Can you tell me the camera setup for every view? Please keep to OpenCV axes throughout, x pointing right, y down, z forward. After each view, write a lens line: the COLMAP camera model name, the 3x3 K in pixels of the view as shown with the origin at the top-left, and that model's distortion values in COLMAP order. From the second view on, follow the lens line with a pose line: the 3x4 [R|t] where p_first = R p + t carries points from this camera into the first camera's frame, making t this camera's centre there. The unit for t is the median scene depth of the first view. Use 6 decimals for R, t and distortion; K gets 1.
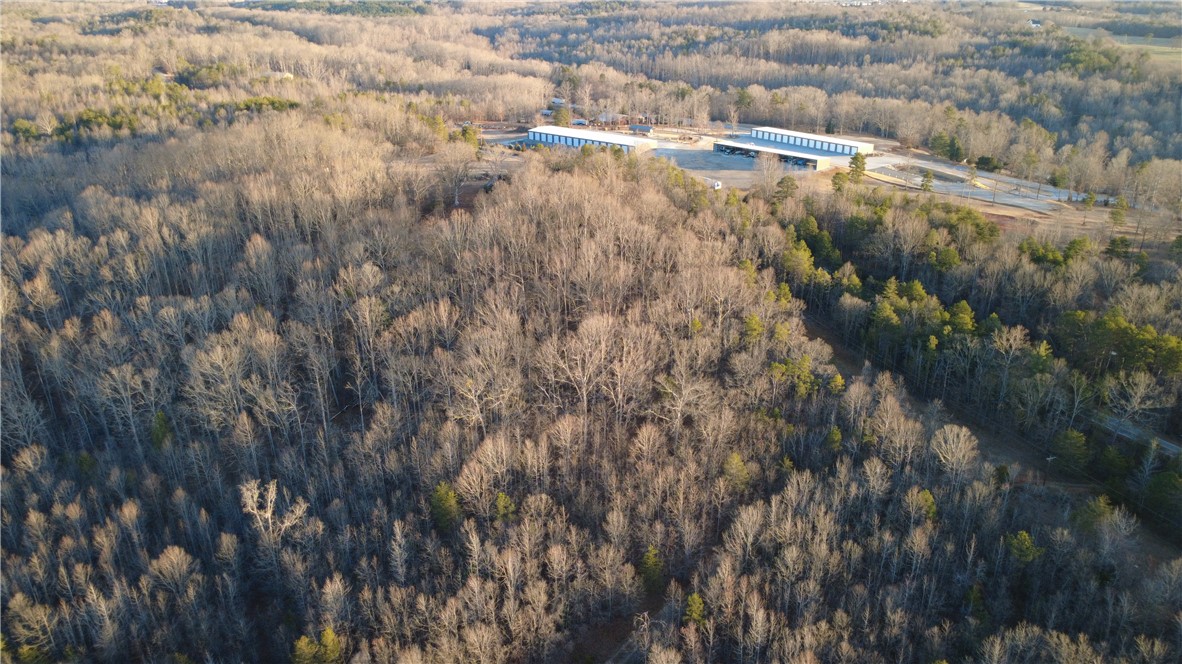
lens RADIAL K [[852.4, 0, 591.3], [0, 852.4, 331.9], [0, 0, 1]] dist [-0.000310, -0.003844]
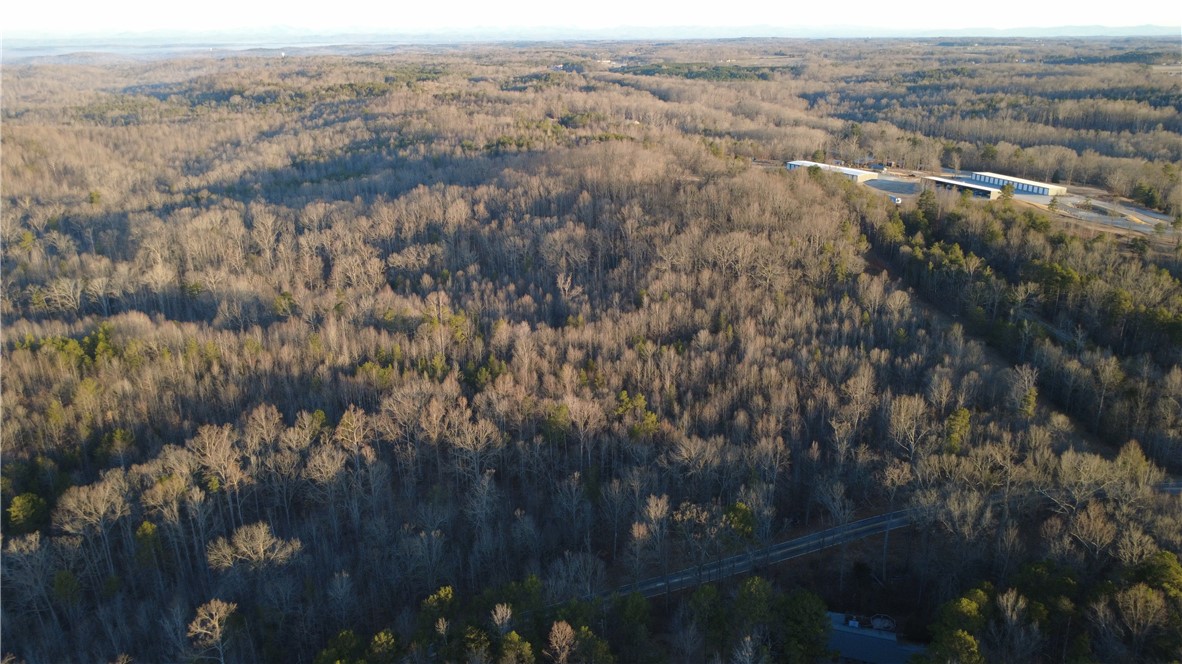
lens RADIAL K [[852.4, 0, 590.7], [0, 852.4, 332.2], [0, 0, 1]] dist [-0.000310, -0.003844]
pose [[0.919890, 0.125507, -0.371551, 0.127810], [-0.151106, 0.987688, -0.040479, 0.096358], [0.361896, 0.093380, 0.927530, -0.254850]]
